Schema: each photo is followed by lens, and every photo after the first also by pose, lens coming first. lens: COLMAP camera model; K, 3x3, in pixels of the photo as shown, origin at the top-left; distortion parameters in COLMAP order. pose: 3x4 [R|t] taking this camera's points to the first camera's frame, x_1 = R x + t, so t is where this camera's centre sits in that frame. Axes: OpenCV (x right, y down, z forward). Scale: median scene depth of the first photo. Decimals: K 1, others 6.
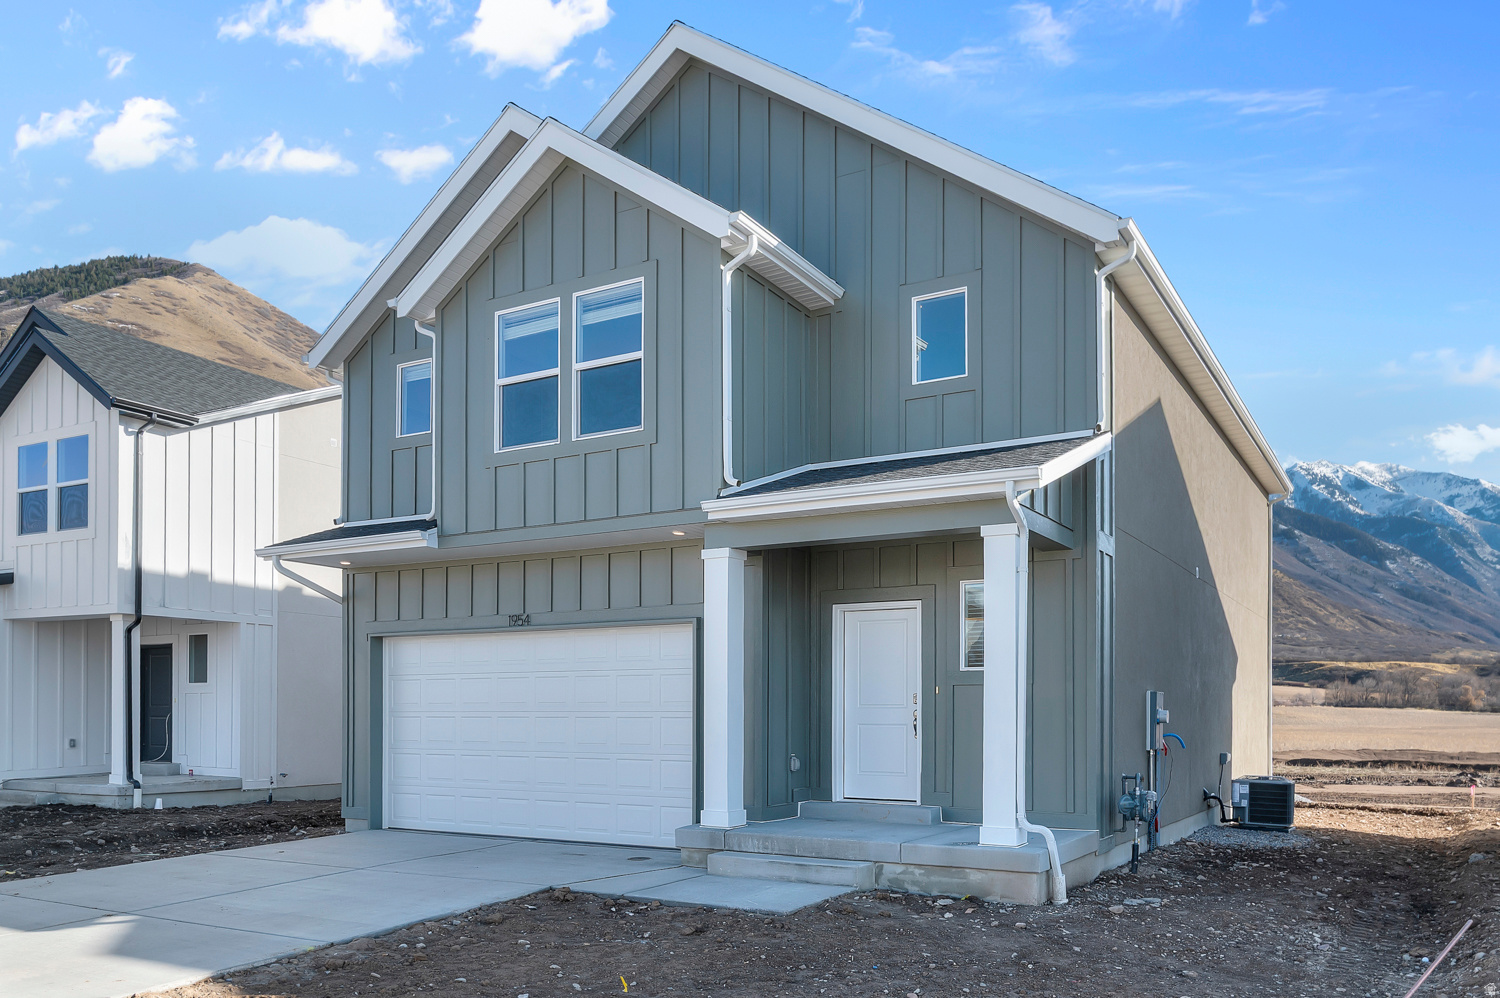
lens RADIAL K [[1133.6, 0, 782.2], [0, 1133.6, 578.3], [0, 0, 1]] dist [-0.007875, 0.004691]
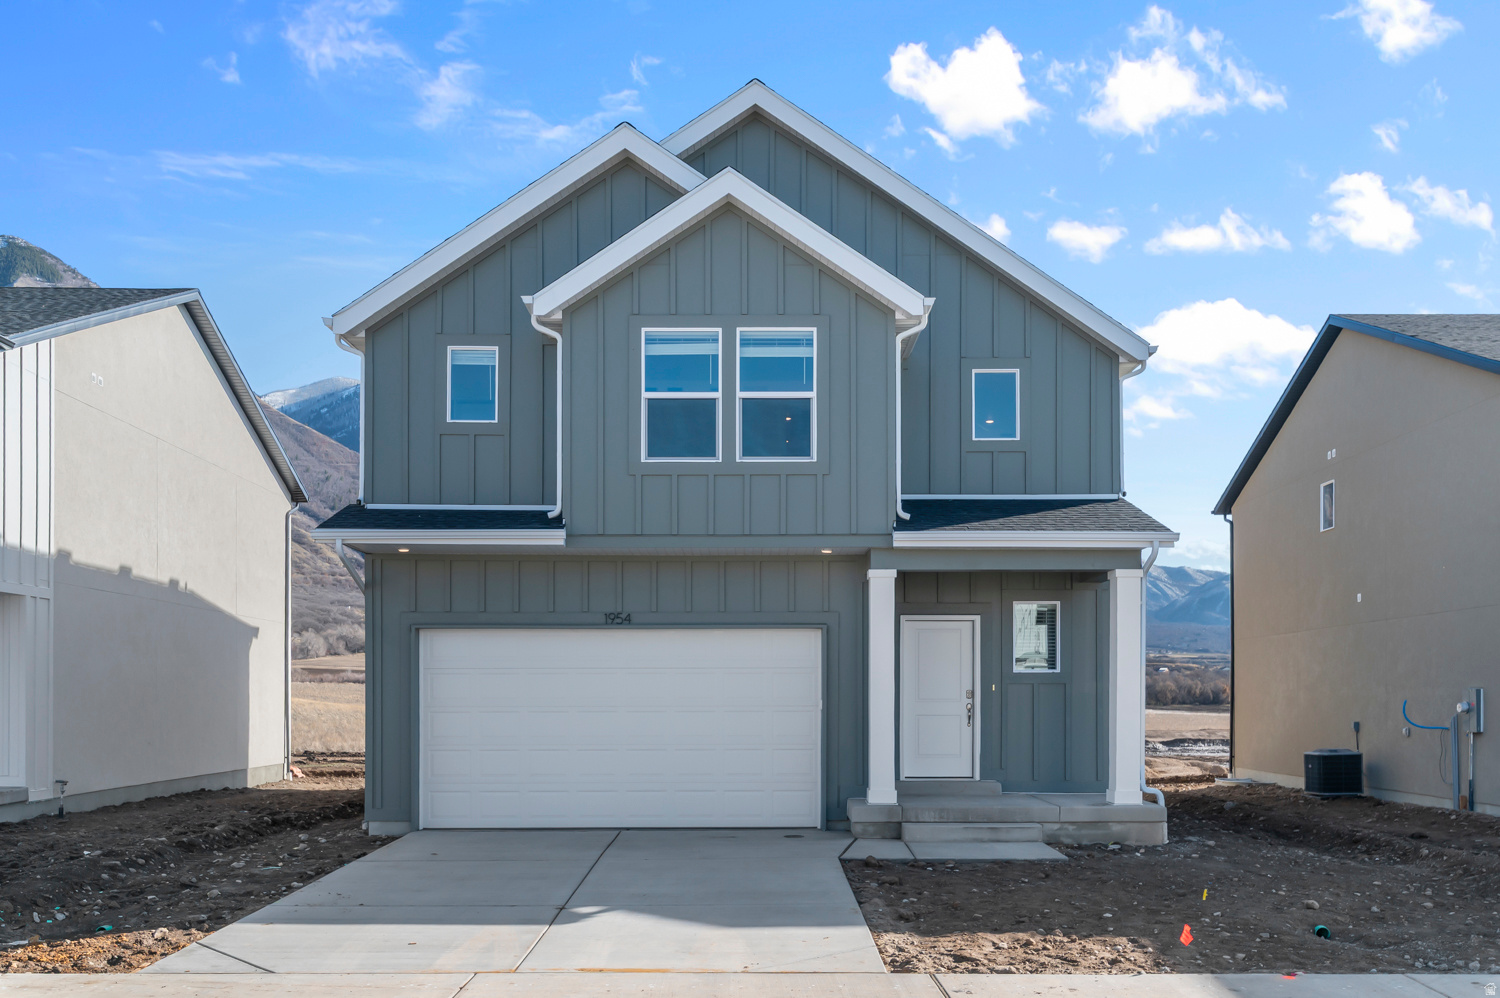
lens RADIAL K [[1262.1, 0, 755.8], [0, 1262.1, 511.2], [0, 0, 1]] dist [-0.004152, 0.005109]
pose [[0.860641, 0.070204, 0.504349, -0.745254], [-0.057937, 0.997519, -0.039987, -0.023347], [-0.505905, 0.005194, 0.862574, -0.069908]]
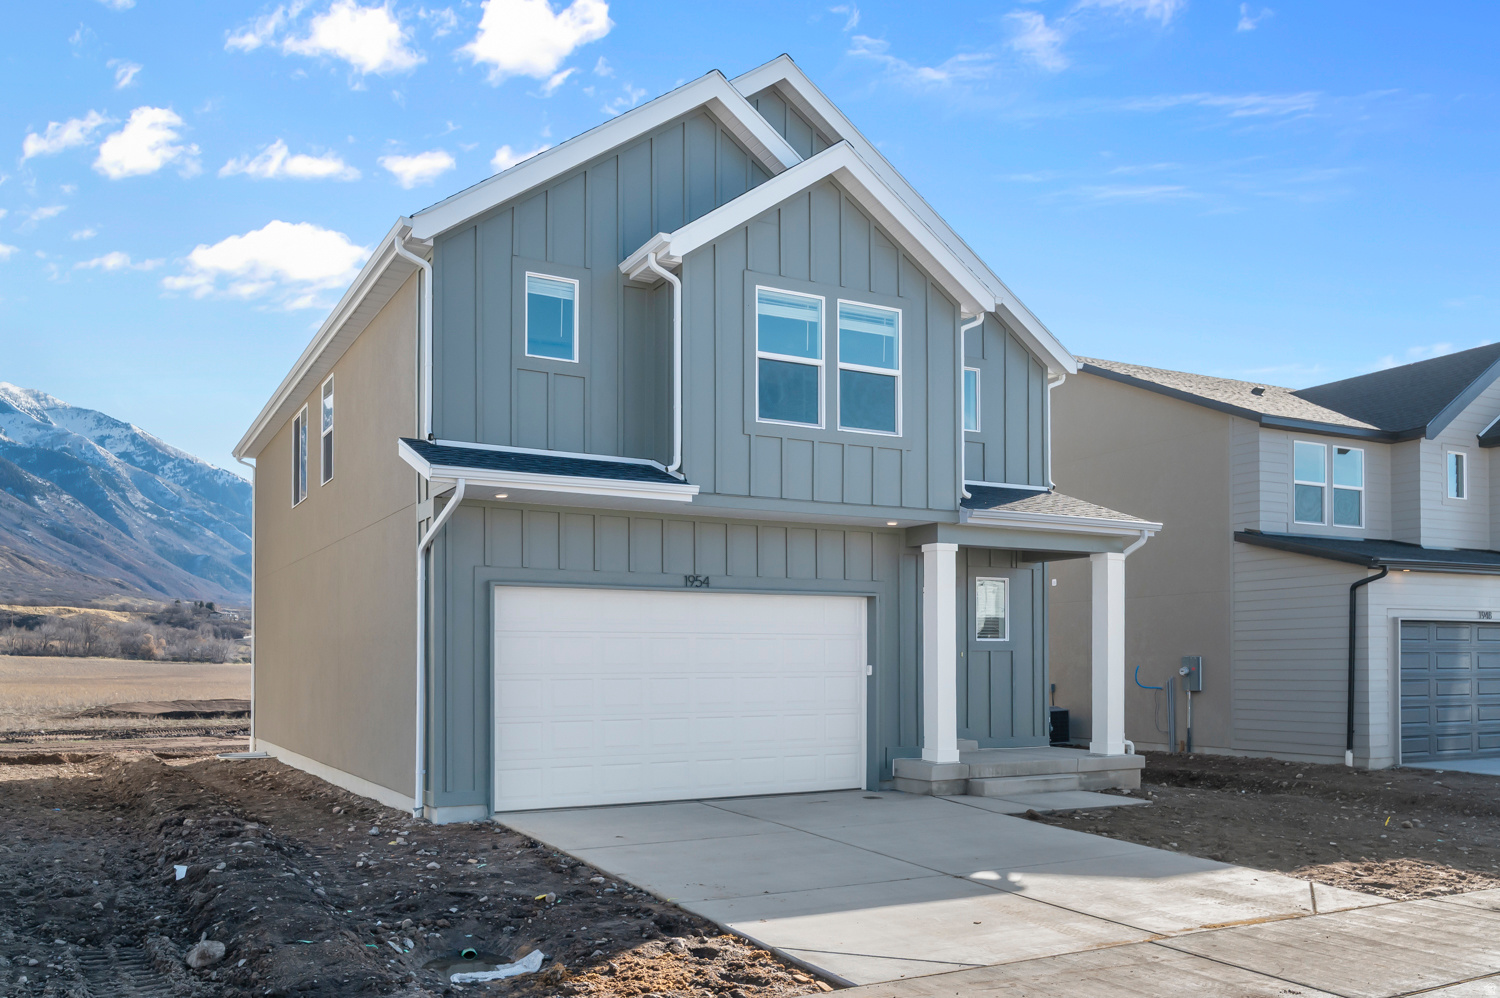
lens RADIAL K [[1200.6, 0, 745.1], [0, 1200.6, 486.7], [0, 0, 1]] dist [-0.004112, -0.001150]
pose [[0.512820, 0.121729, 0.849822, -1.169448], [-0.099305, 0.991663, -0.082121, 0.038647], [-0.852733, -0.042278, 0.520633, 0.430715]]
